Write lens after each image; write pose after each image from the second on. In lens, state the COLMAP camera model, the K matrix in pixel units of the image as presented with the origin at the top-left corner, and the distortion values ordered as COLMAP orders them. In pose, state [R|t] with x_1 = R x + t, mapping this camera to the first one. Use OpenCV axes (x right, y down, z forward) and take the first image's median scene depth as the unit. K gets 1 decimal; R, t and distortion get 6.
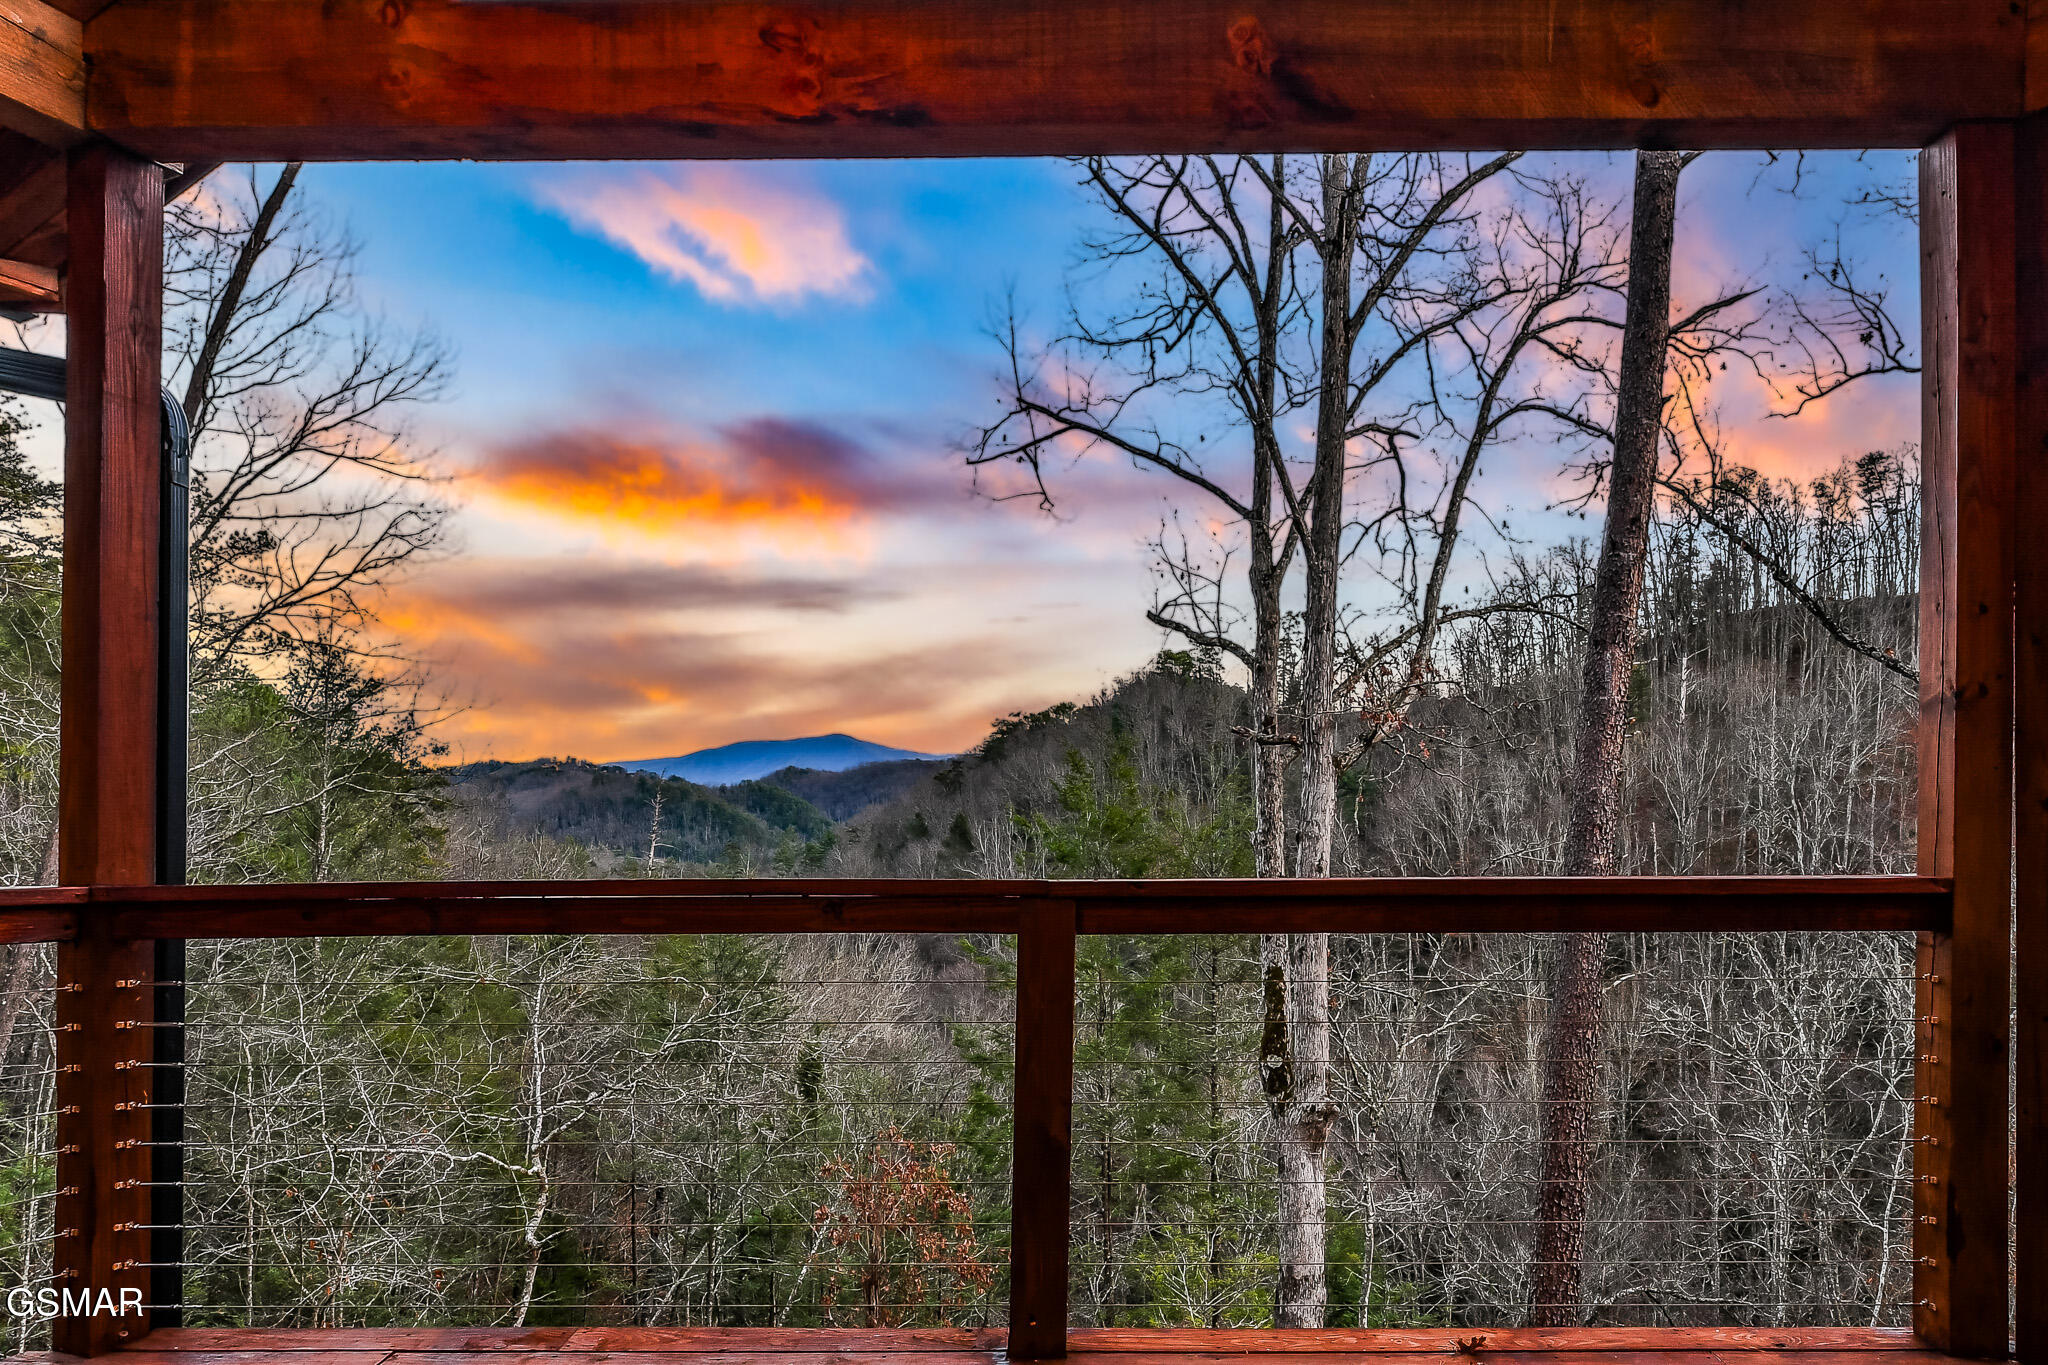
lens RADIAL K [[1257.9, 0, 1030.7], [0, 1257.9, 705.7], [0, 0, 1]] dist [0.014466, 0.000258]
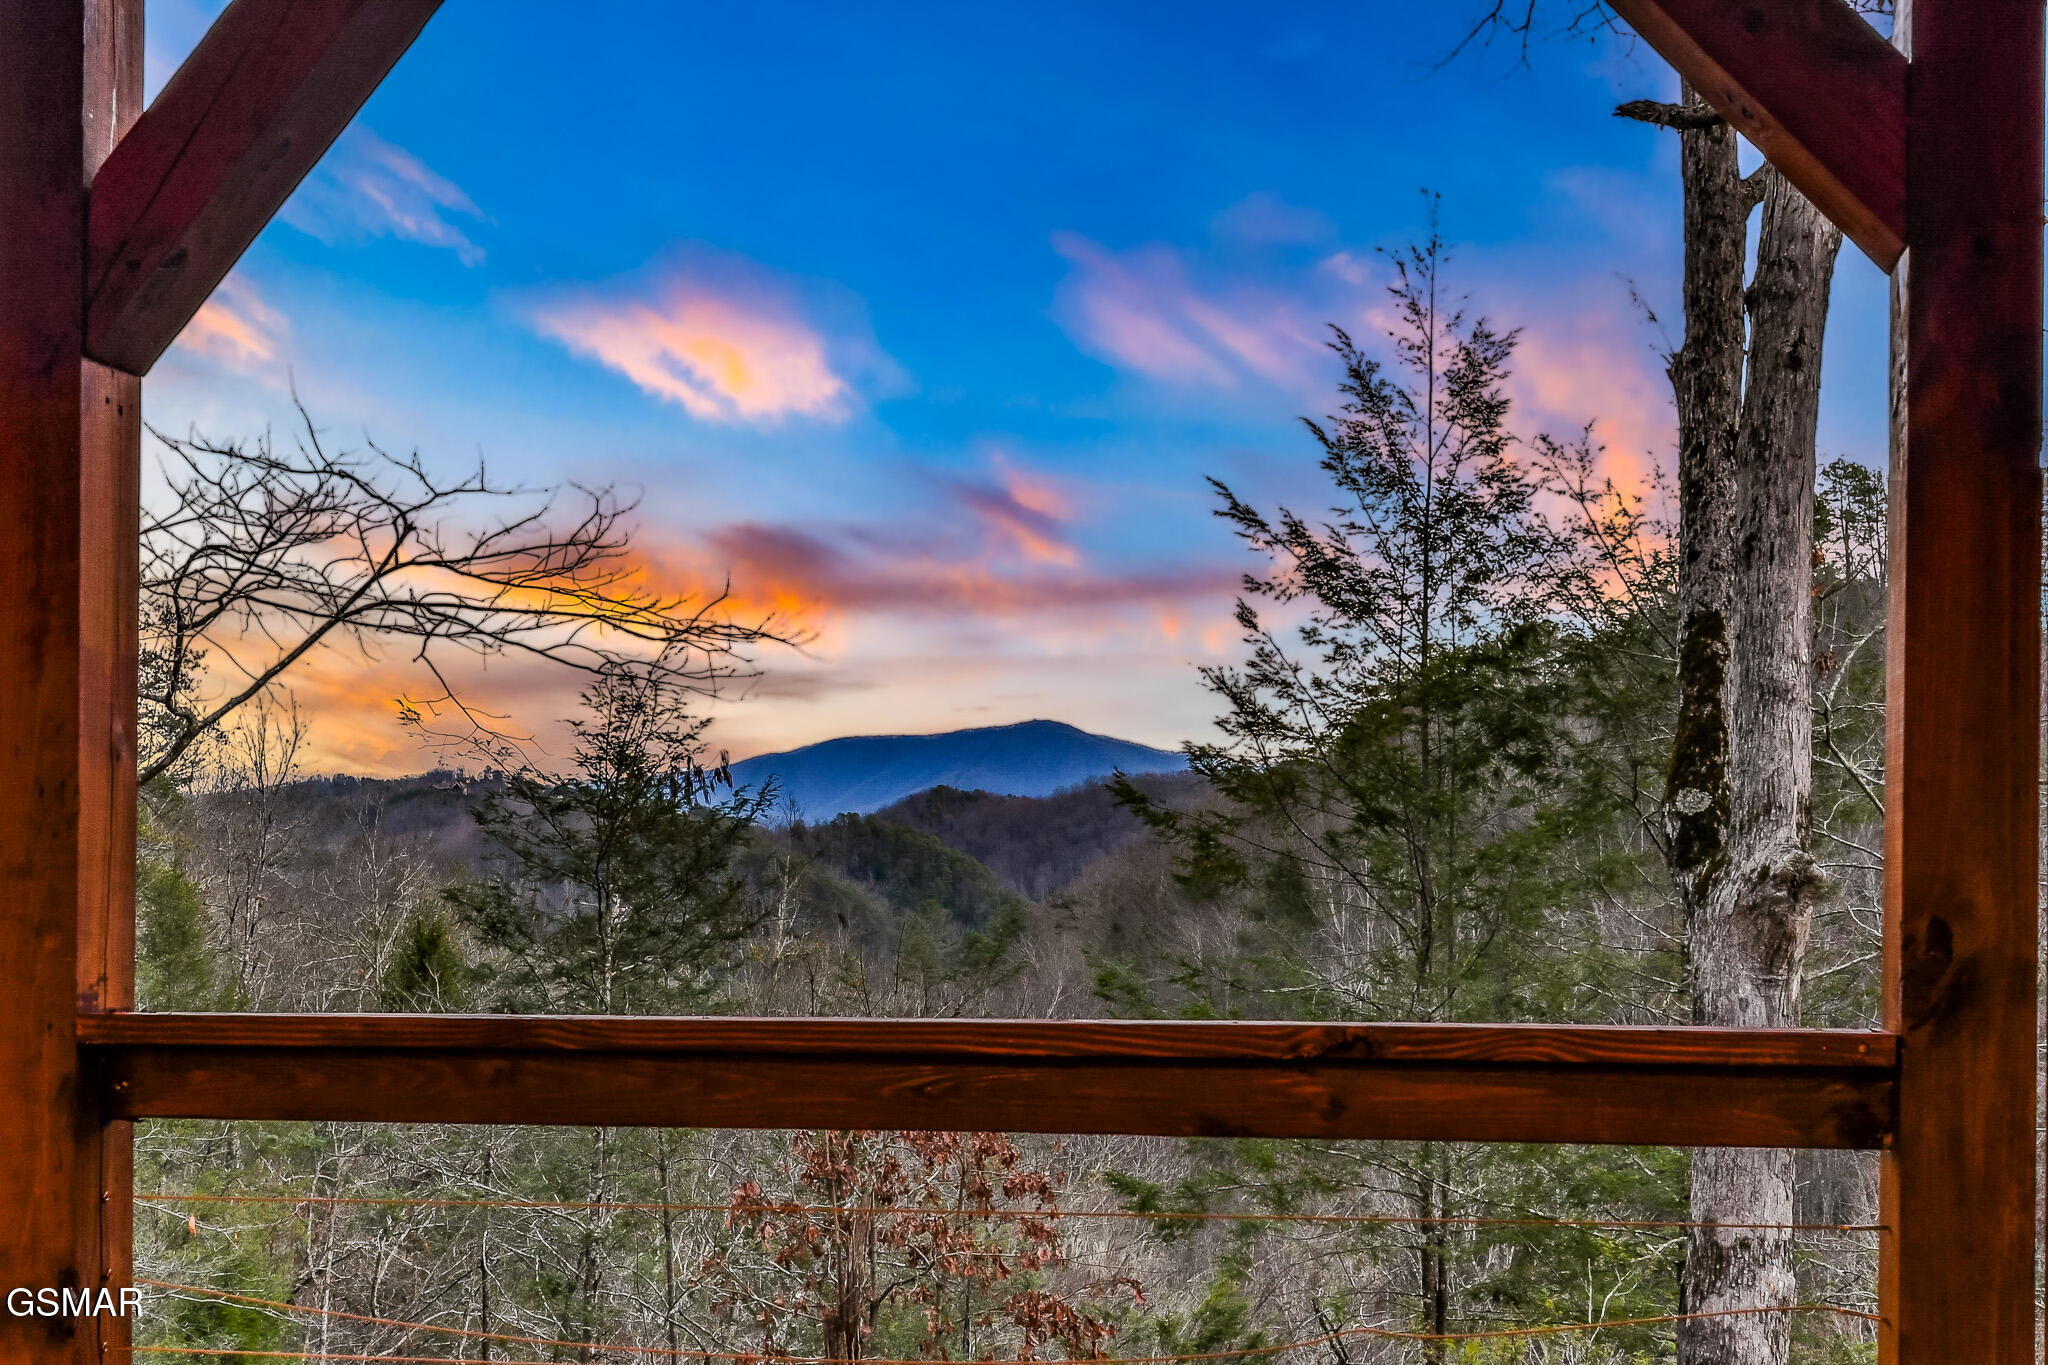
lens RADIAL K [[2794.6, 0, 1029.8], [0, 2794.6, 836.9], [0, 0, 1]] dist [0.003912, -0.011104]
pose [[0.981004, -0.007483, -0.193843, 0.075175], [0.005247, 0.999914, -0.012043, 0.147911], [0.193916, 0.010797, 0.980959, -0.002876]]
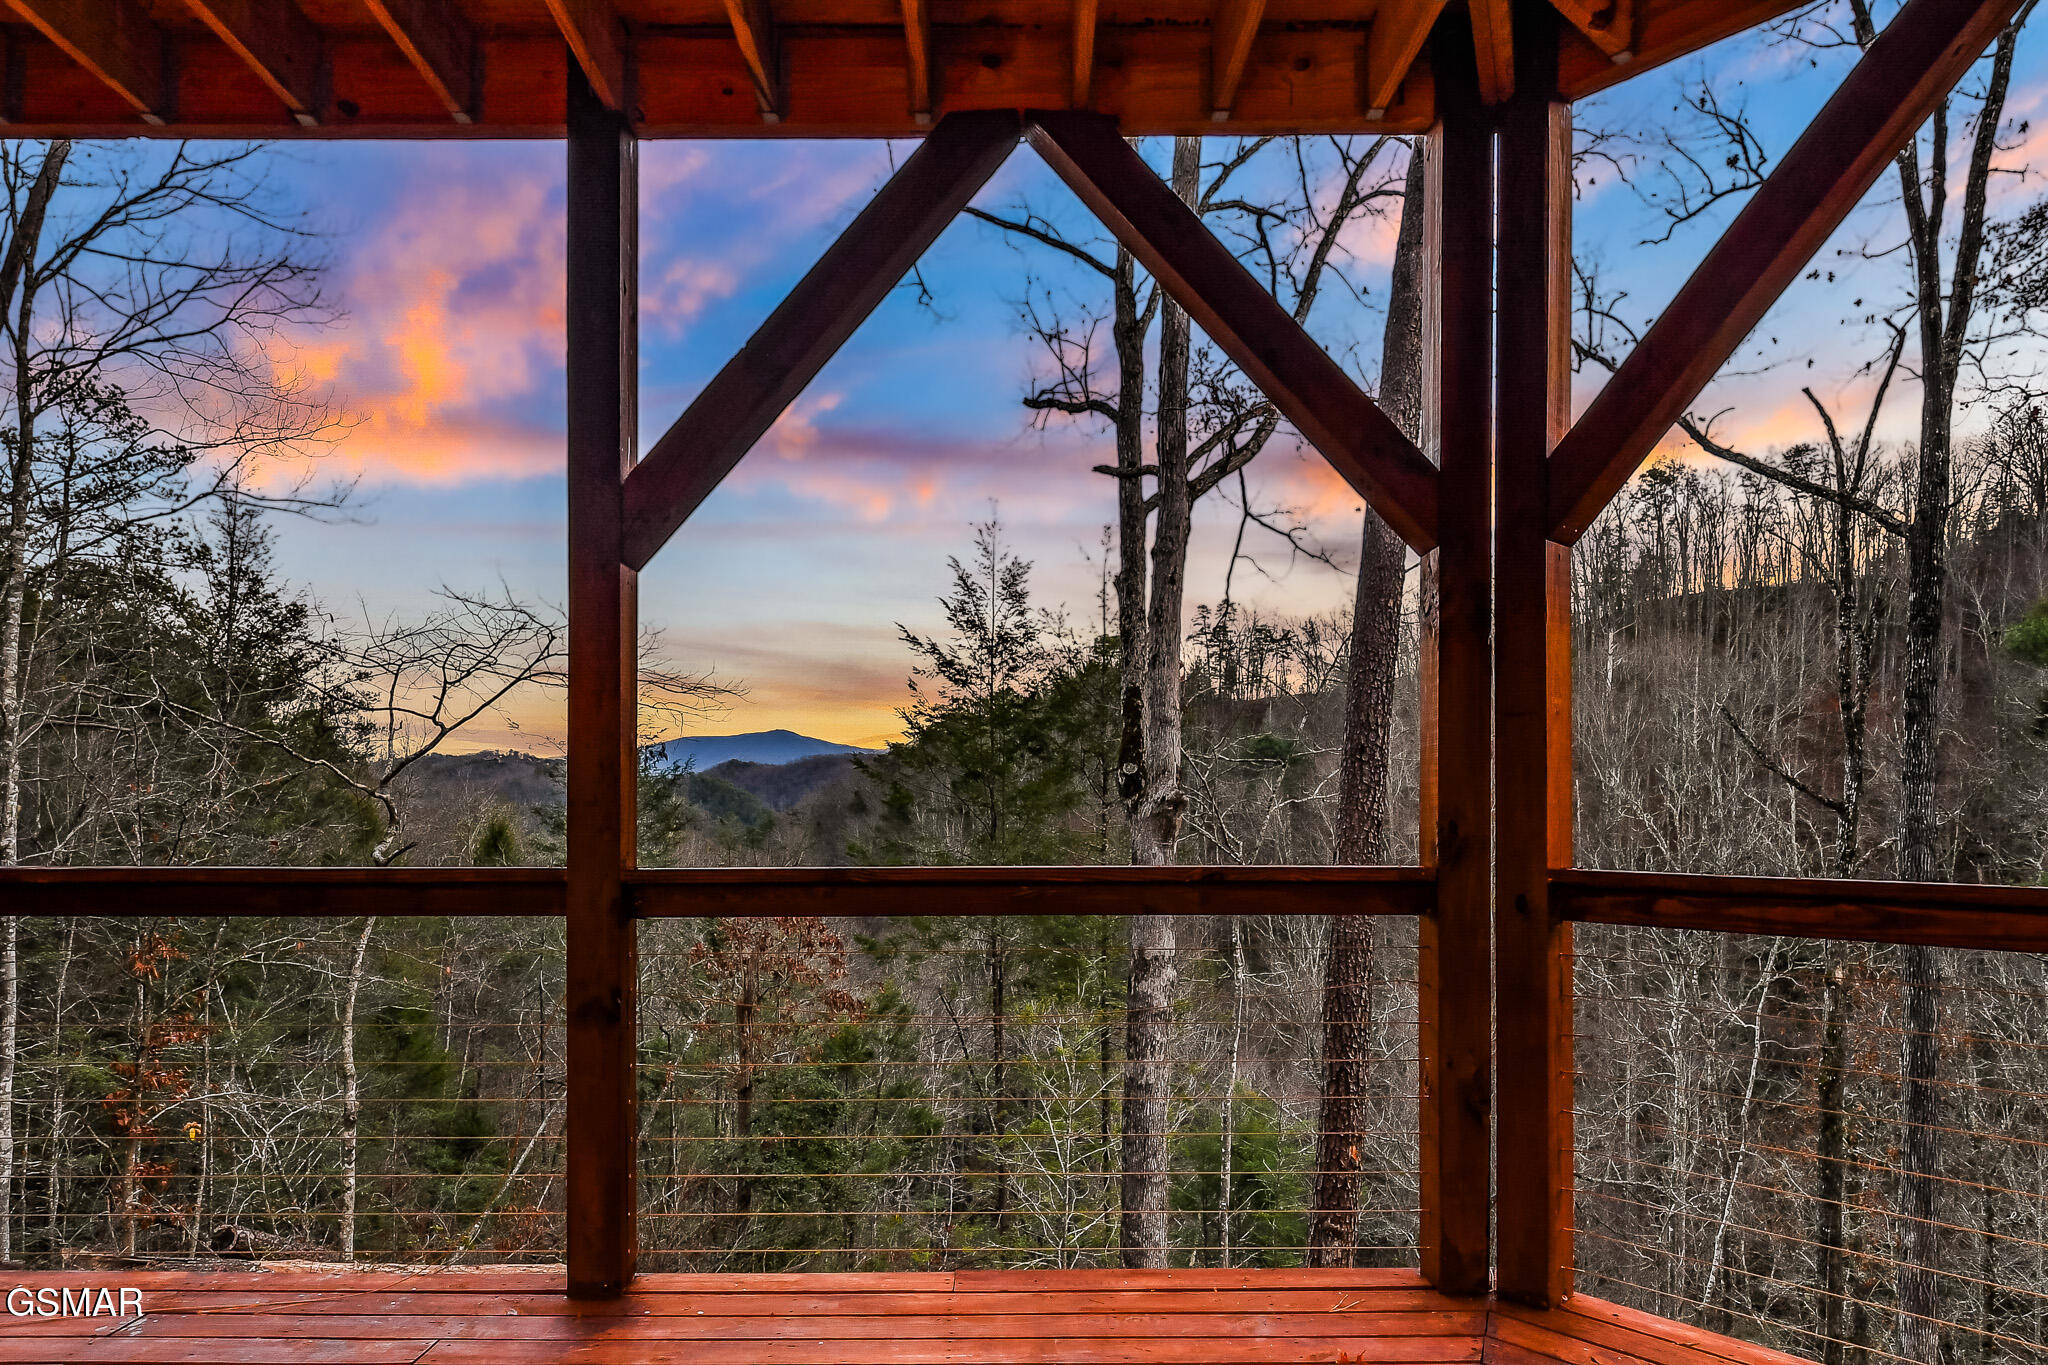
lens RADIAL K [[1252.3, 0, 1013.9], [0, 1252.3, 787.8], [0, 0, 1]] dist [0.019916, -0.002539]
pose [[0.999913, -0.007987, 0.010490, 0.042549], [0.008055, 0.999947, -0.006460, 0.147176], [-0.010438, 0.006544, 0.999924, -0.009461]]
